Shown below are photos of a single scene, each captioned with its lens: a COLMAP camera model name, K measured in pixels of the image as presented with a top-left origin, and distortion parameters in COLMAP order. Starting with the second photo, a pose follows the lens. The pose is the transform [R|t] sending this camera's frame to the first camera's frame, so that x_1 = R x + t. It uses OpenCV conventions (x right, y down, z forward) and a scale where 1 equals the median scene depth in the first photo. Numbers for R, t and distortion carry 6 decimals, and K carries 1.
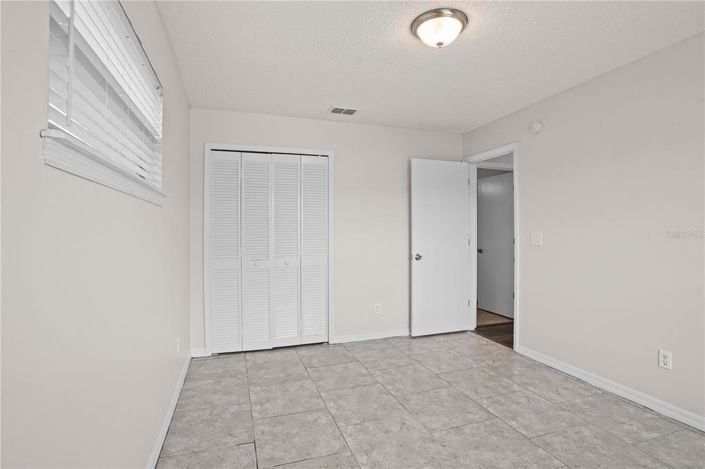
lens RADIAL K [[345.0, 0, 352.5], [0, 345.0, 234.5], [0, 0, 1]] dist [-0.083973, 0.037653]
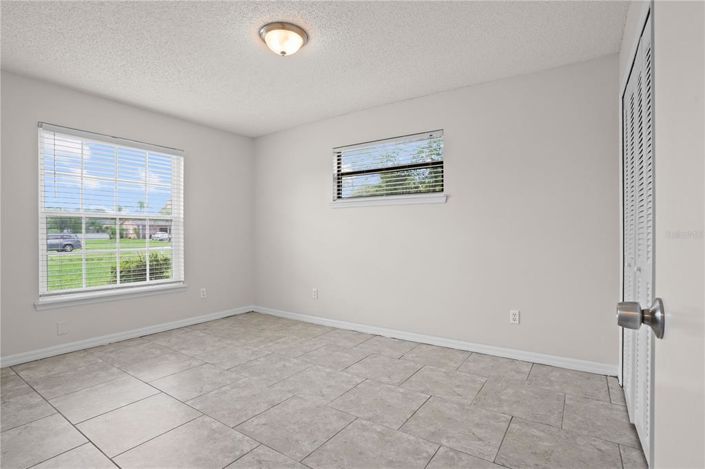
lens RADIAL K [[345.0, 0, 352.5], [0, 345.0, 234.5], [0, 0, 1]] dist [-0.083973, 0.037653]
pose [[-0.794947, 0.004725, -0.606661, 0.625414], [-0.000685, 0.999962, 0.008686, 0.043034], [0.606679, 0.007320, -0.794913, 1.650625]]
